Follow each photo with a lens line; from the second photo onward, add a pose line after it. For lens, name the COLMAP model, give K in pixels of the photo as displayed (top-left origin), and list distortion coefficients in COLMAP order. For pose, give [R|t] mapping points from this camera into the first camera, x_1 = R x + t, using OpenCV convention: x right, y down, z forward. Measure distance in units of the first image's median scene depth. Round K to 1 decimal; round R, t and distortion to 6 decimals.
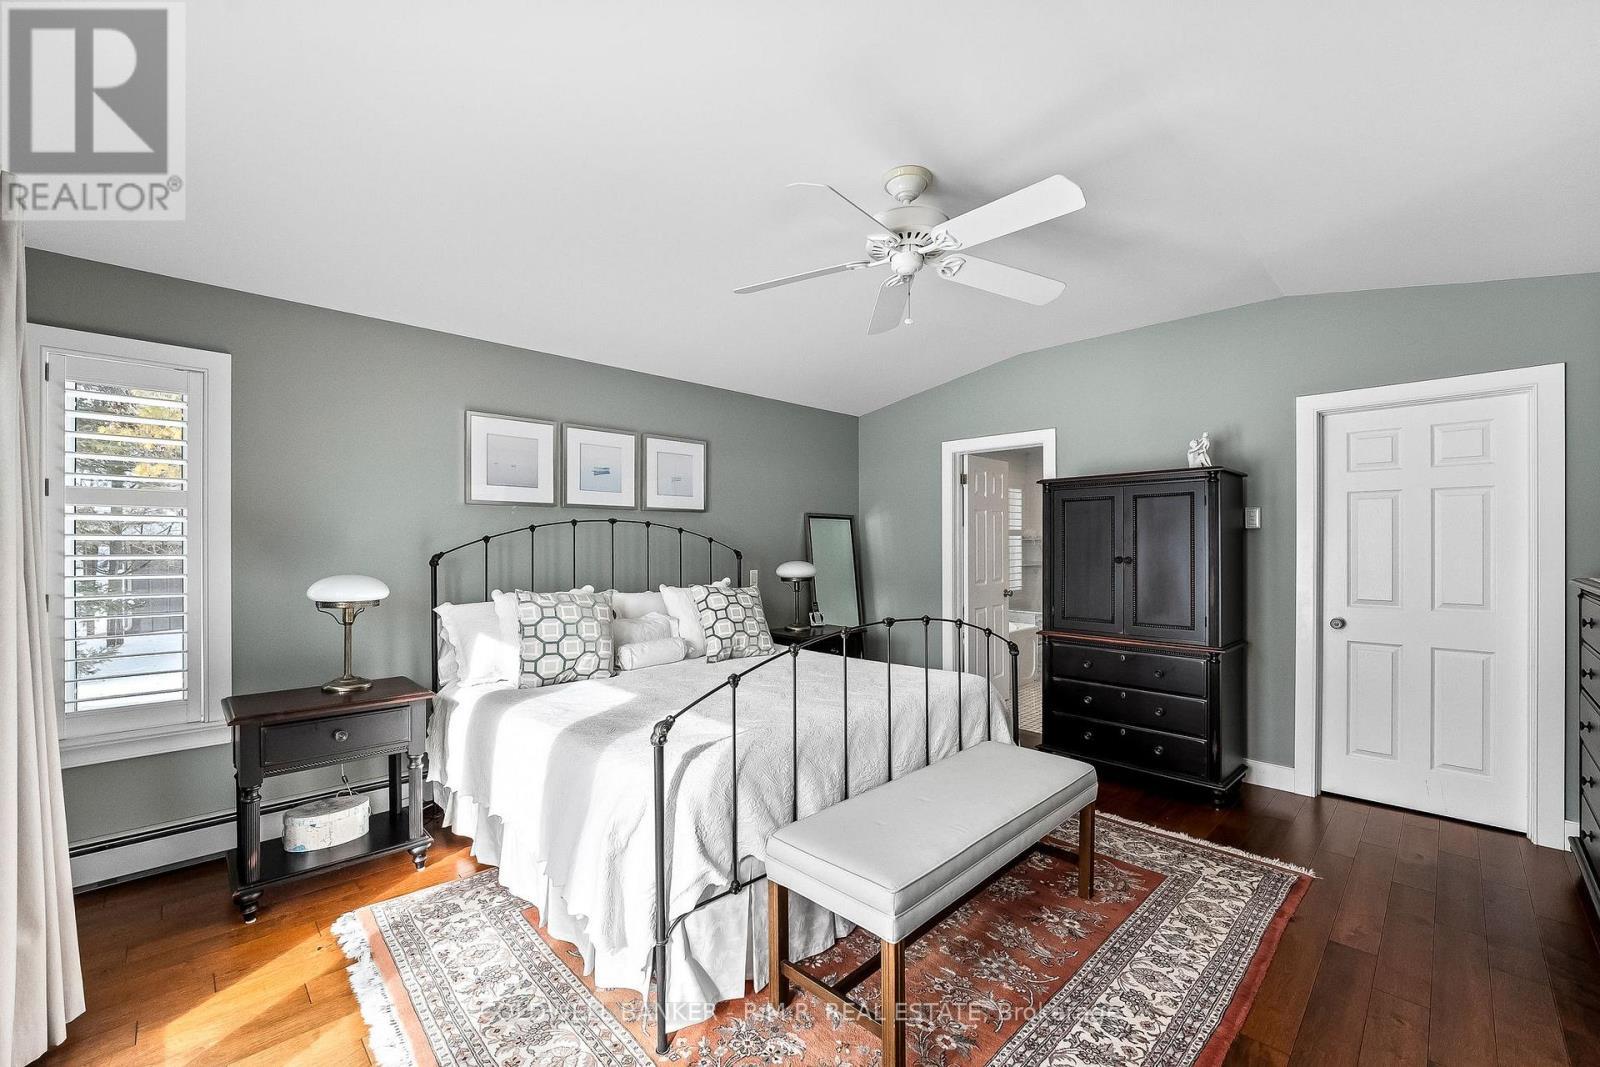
lens RADIAL K [[658.3, 0, 796.1], [0, 658.3, 534.1], [0, 0, 1]] dist [-0.000540, -0.000048]
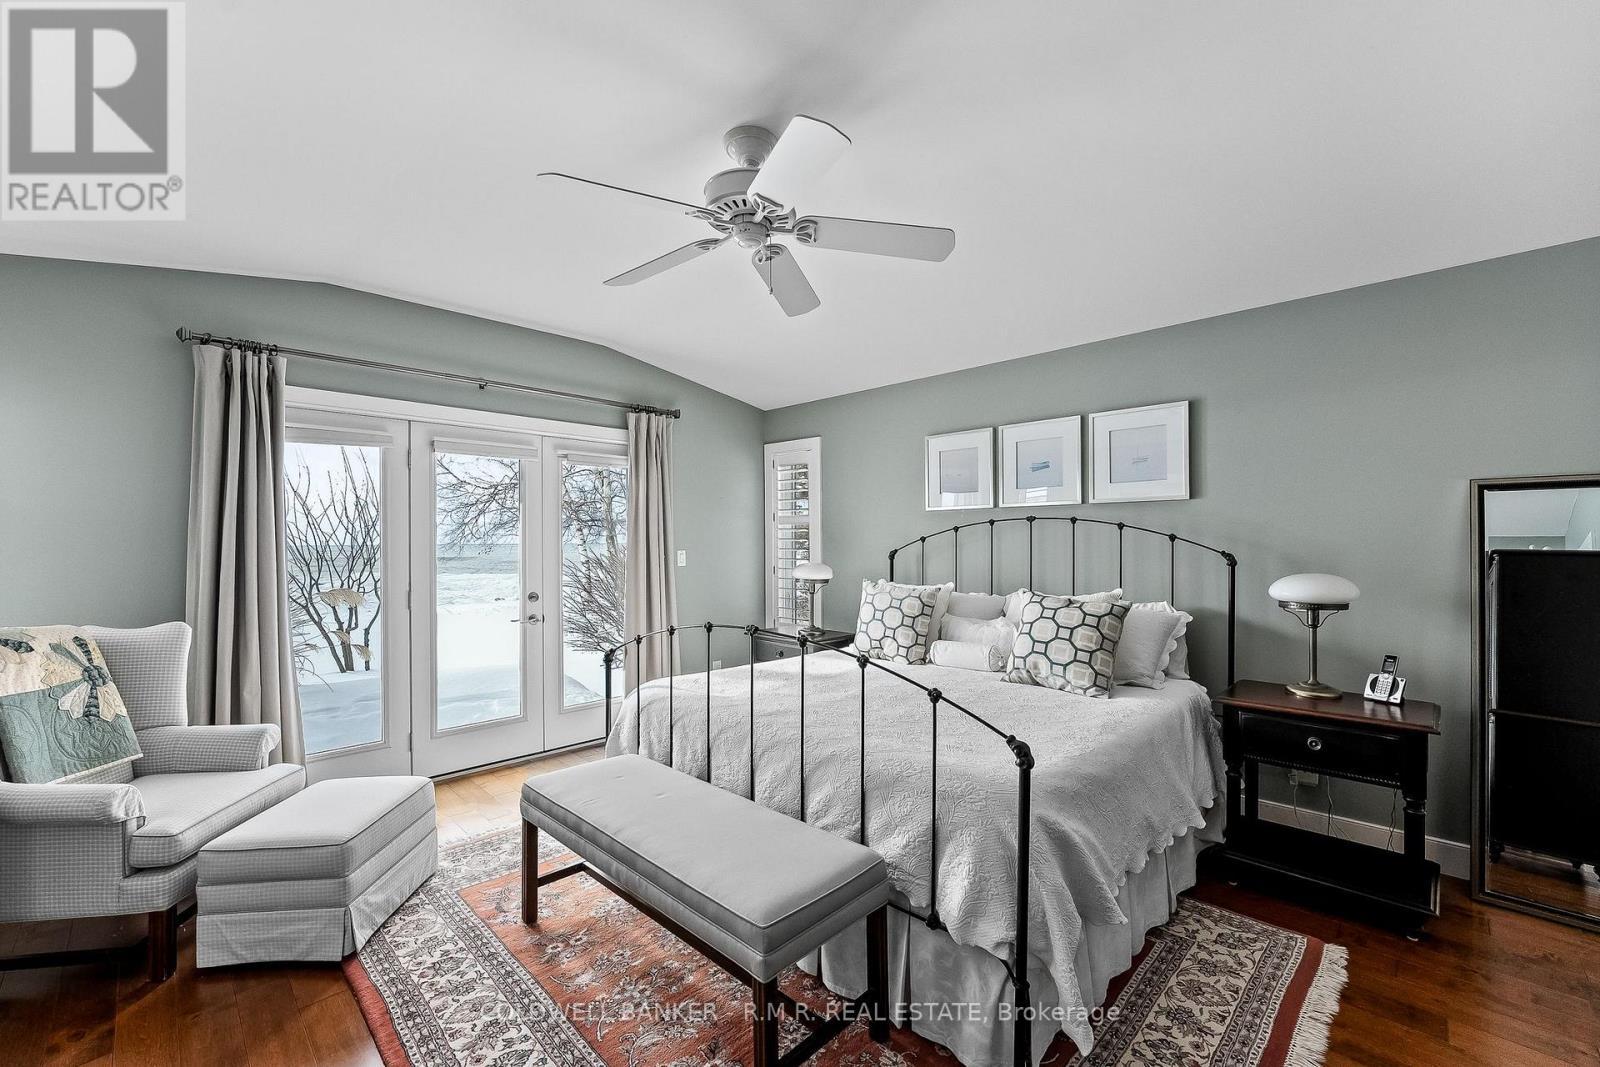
lens RADIAL K [[658.3, 0, 796.3], [0, 658.3, 545.1], [0, 0, 1]] dist [-0.000540, -0.000048]
pose [[0.019431, 0.006035, -0.999793, 0.708233], [0.015064, 0.999867, 0.006329, 0.007078], [0.999698, -0.015184, 0.019337, 0.695105]]
